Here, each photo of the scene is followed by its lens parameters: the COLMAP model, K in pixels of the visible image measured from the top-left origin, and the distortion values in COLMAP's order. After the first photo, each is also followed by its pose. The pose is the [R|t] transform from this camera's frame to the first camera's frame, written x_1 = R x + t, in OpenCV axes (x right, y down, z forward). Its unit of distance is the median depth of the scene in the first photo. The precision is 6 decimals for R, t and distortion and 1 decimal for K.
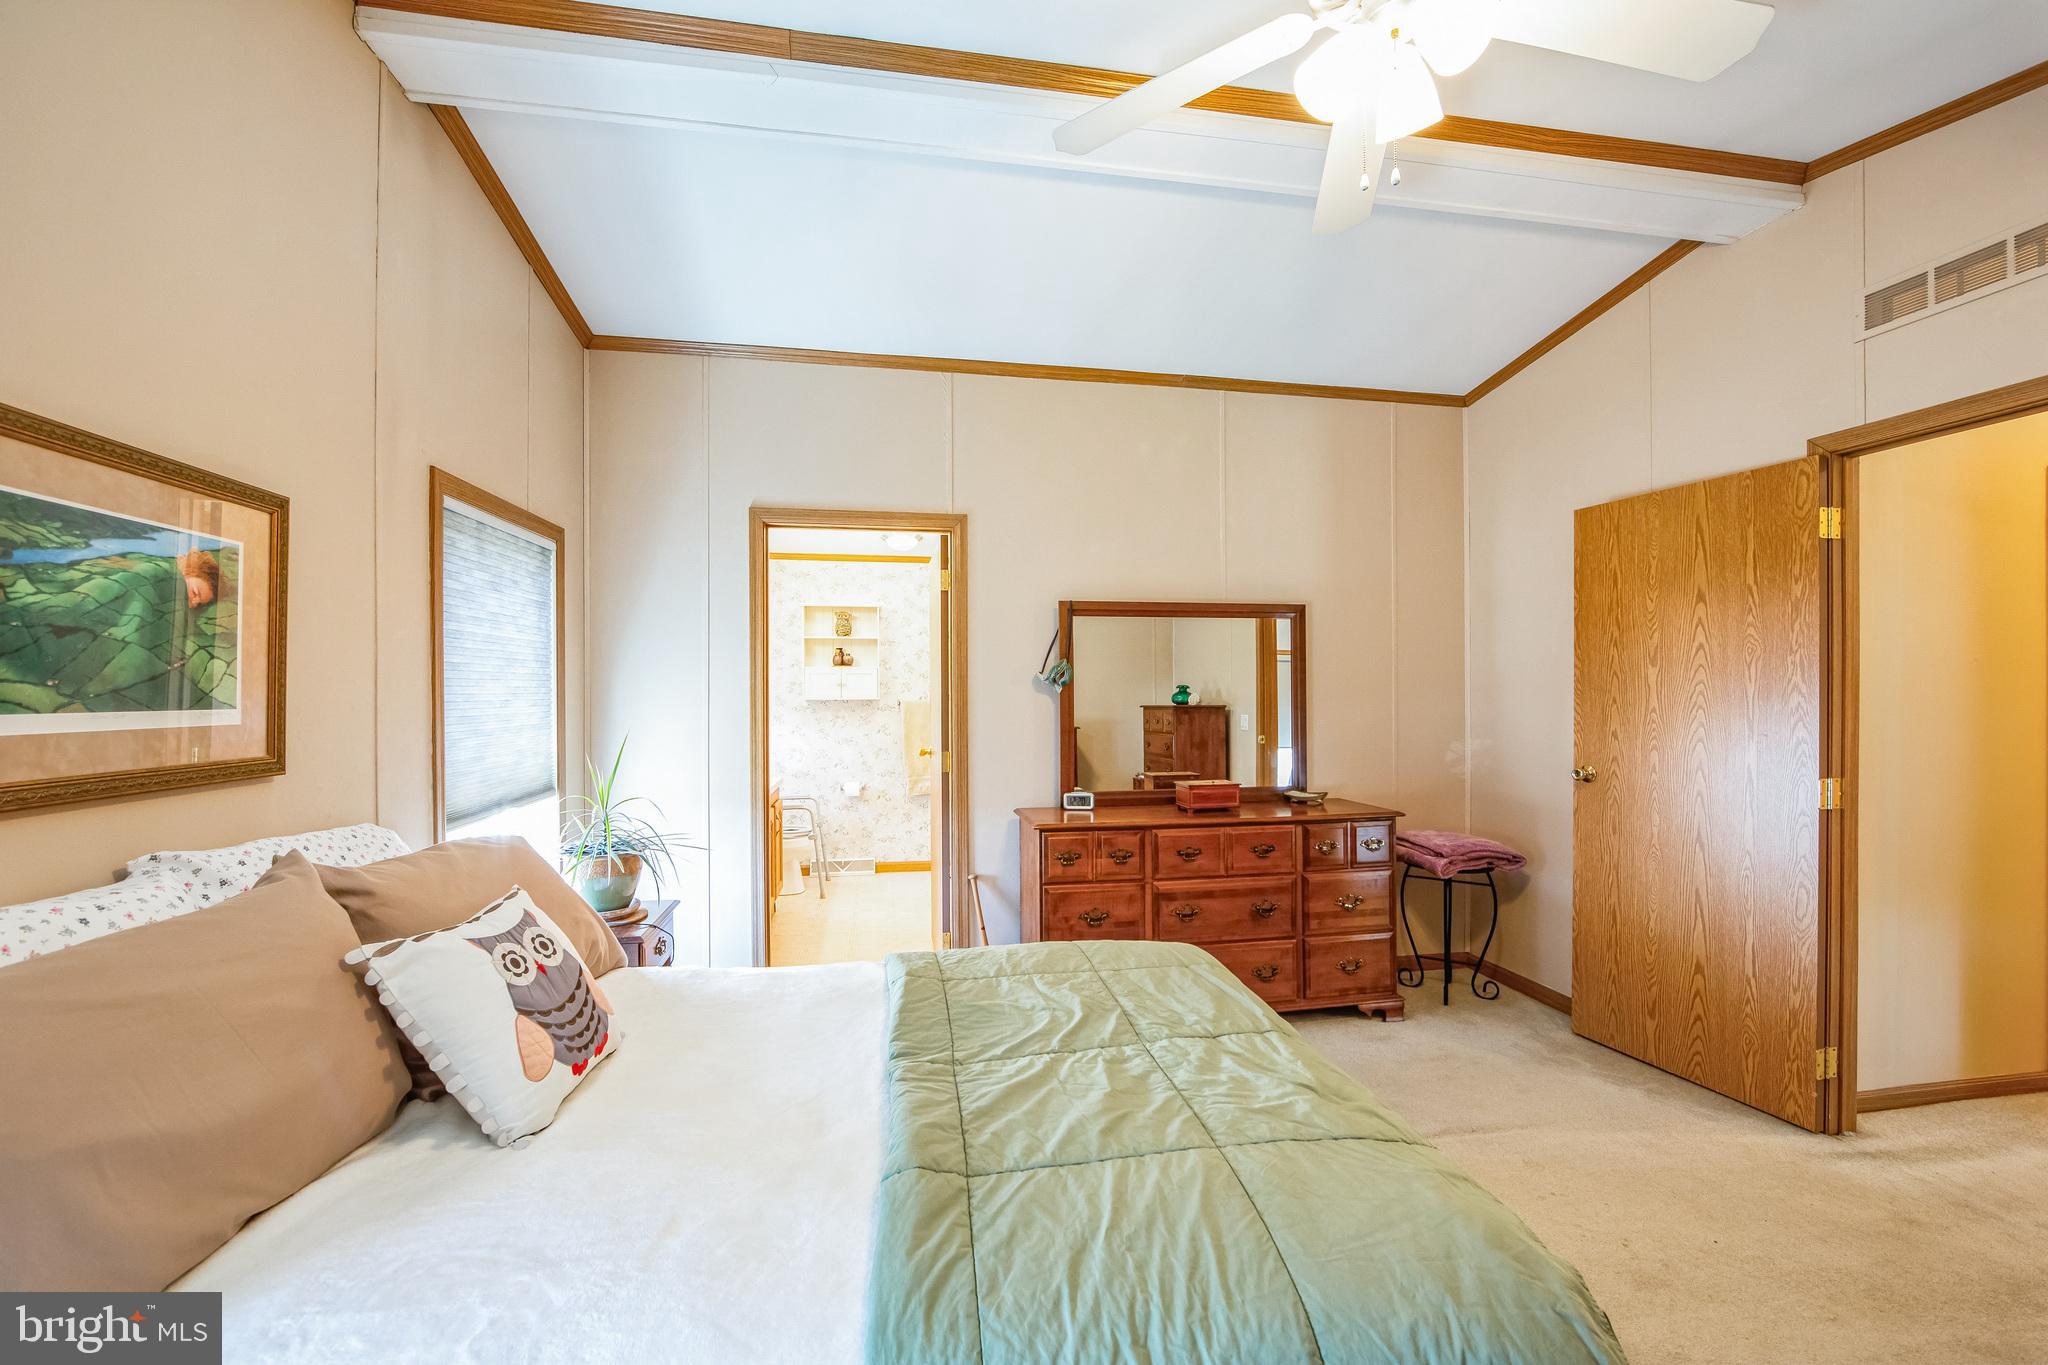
lens RADIAL K [[820.5, 0, 1029.8], [0, 820.5, 684.4], [0, 0, 1]] dist [-0.011722, 0.002780]
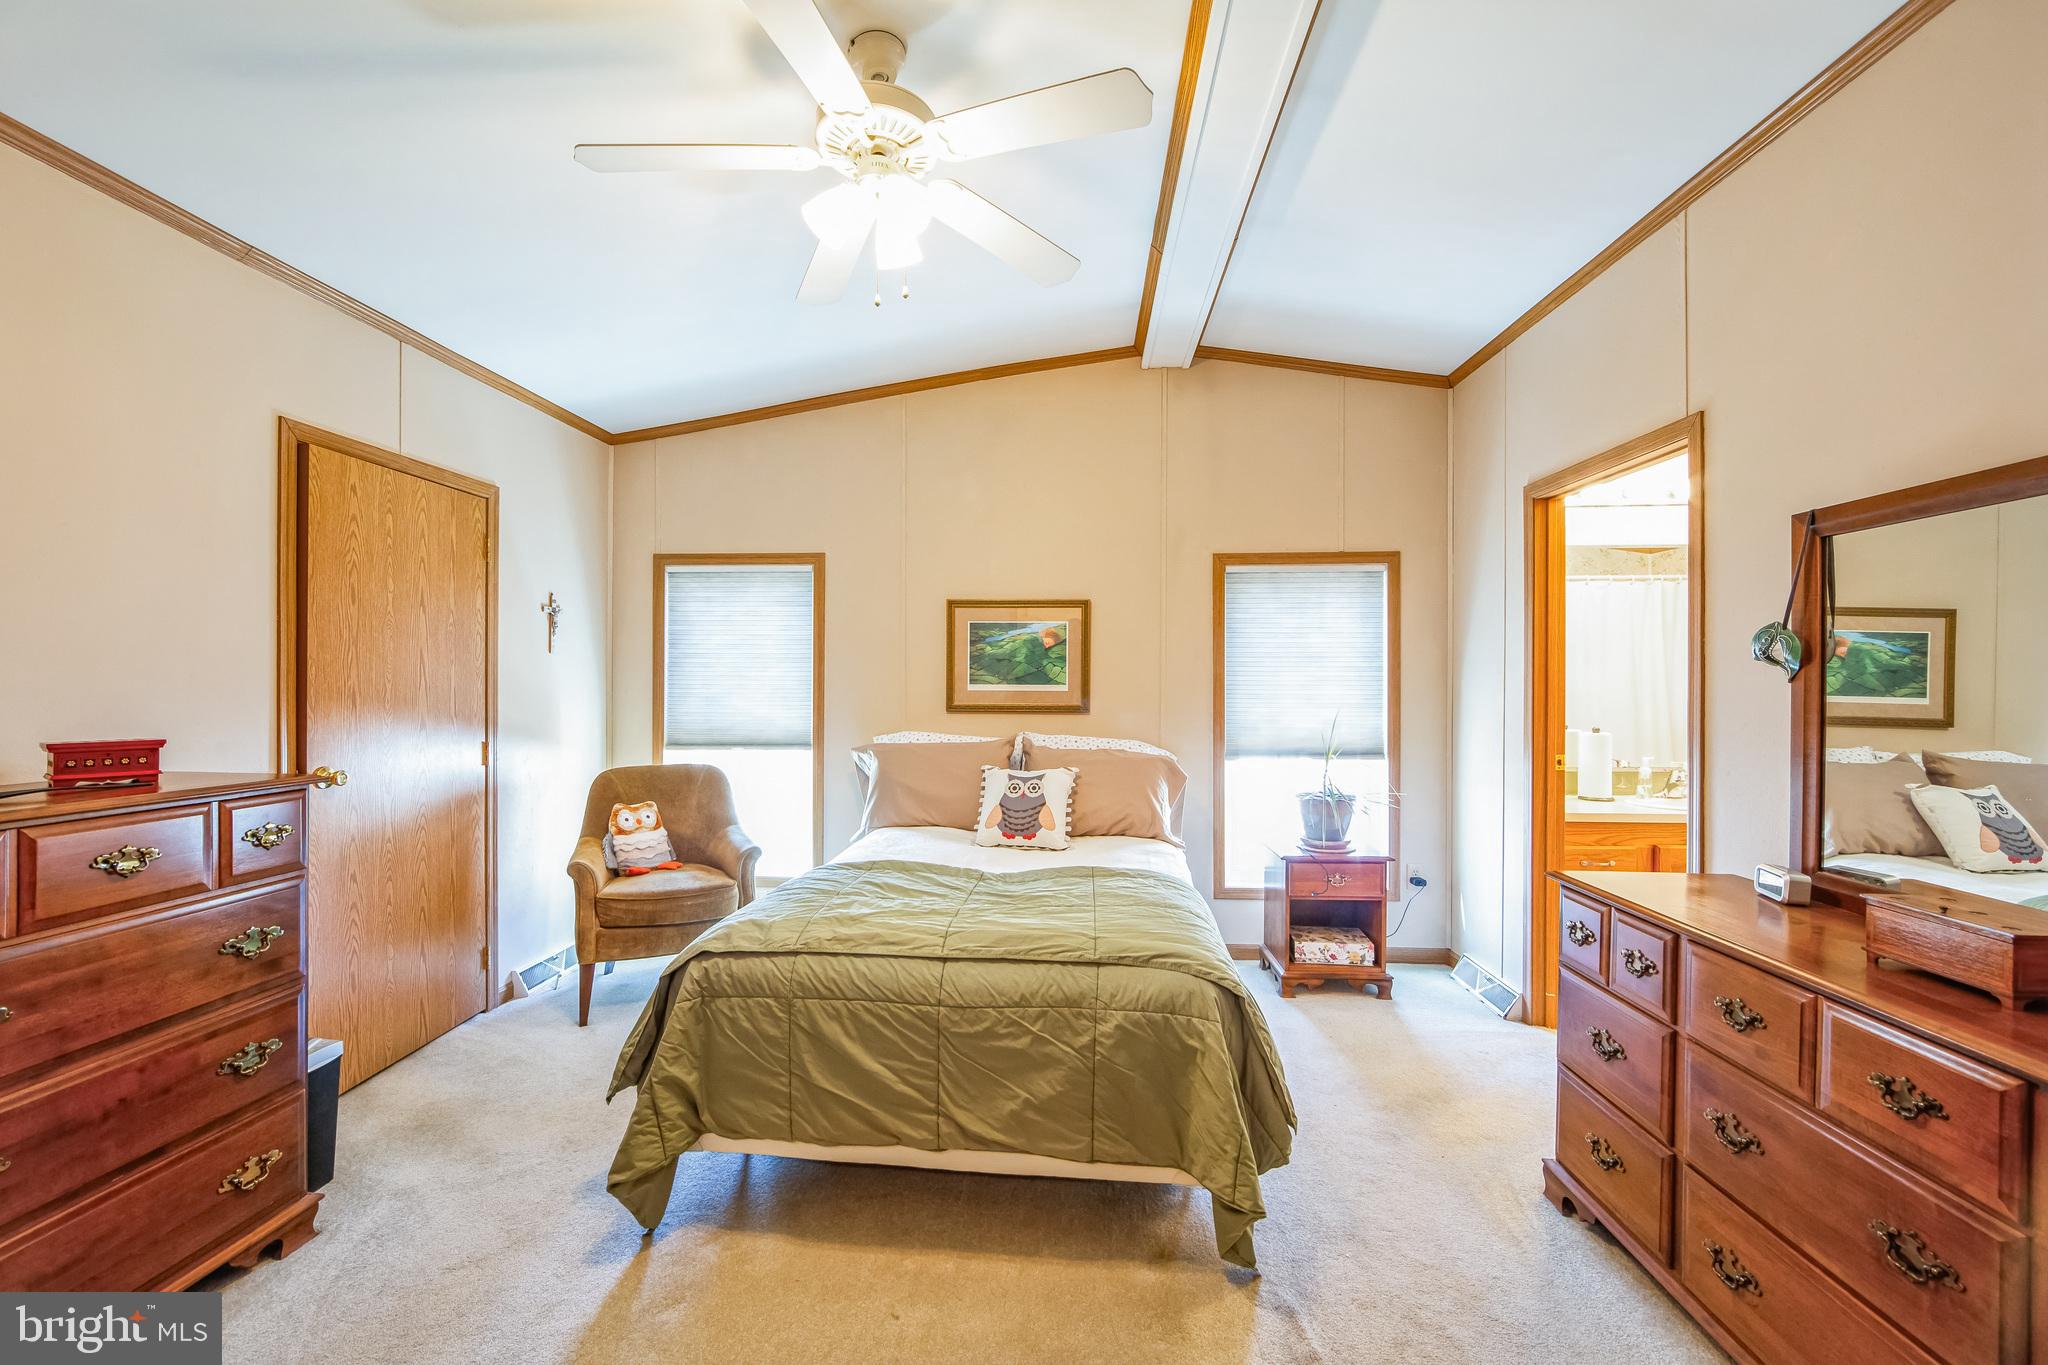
lens RADIAL K [[820.5, 0, 1041.0], [0, 820.5, 676.0], [0, 0, 1]] dist [-0.011722, 0.002780]
pose [[-0.230900, -0.003870, -0.972970, 1.515814], [0.004910, 0.999975, -0.005143, 0.013212], [0.972965, -0.005965, -0.230875, 1.421963]]
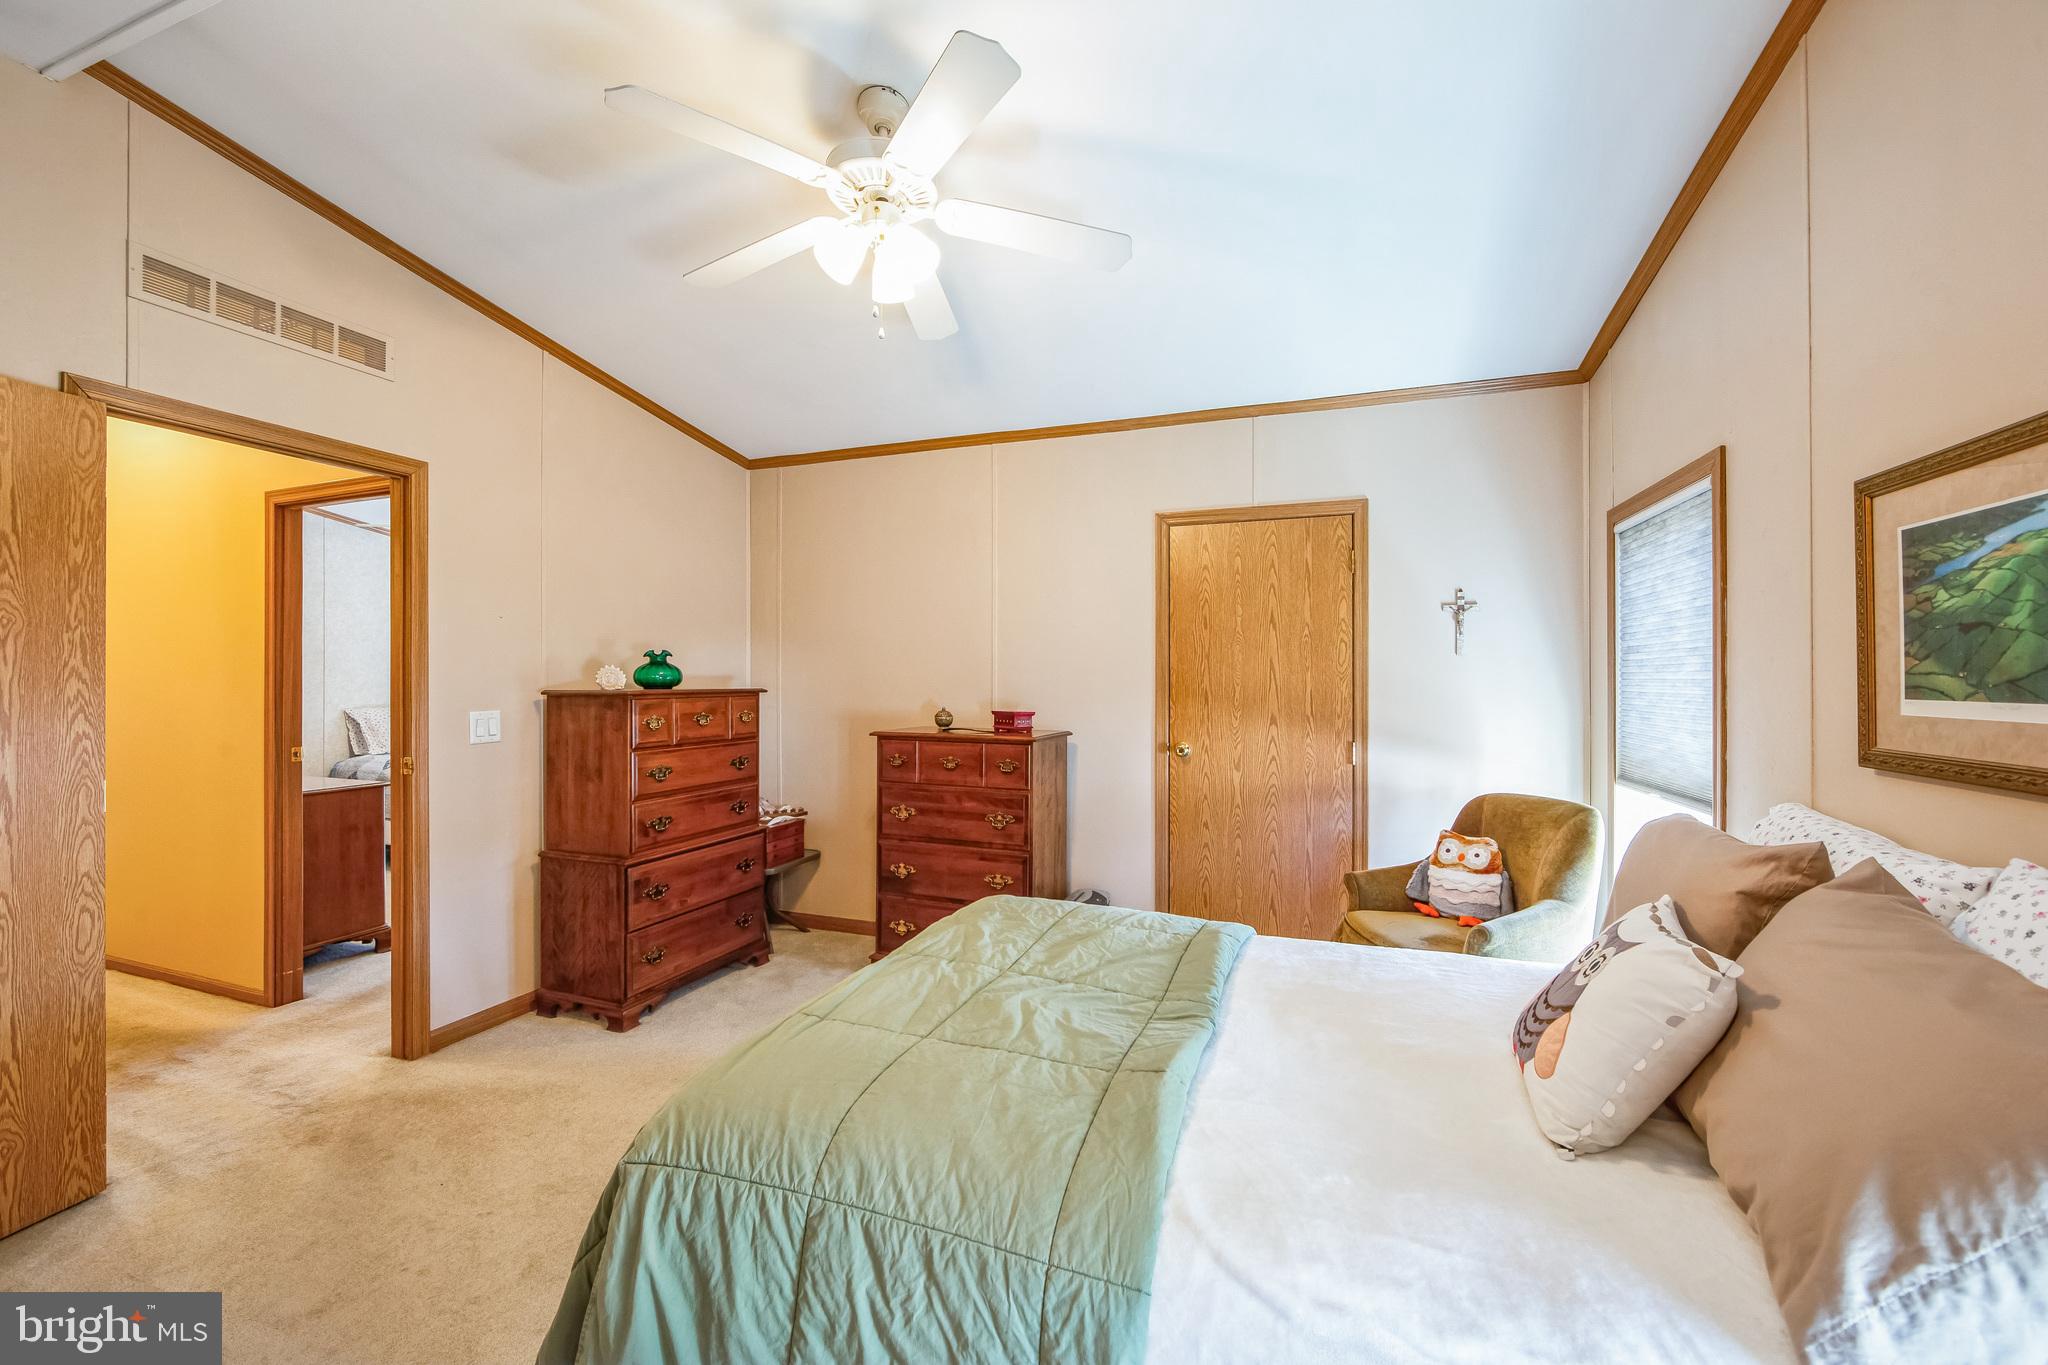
lens RADIAL K [[820.5, 0, 1029.4], [0, 820.5, 680.9], [0, 0, 1]] dist [-0.011722, 0.002780]
pose [[-0.856769, -0.002972, 0.515691, -0.483181], [-0.007020, 0.999958, -0.005900, 0.016643], [-0.515652, -0.008675, -0.856754, 1.905547]]
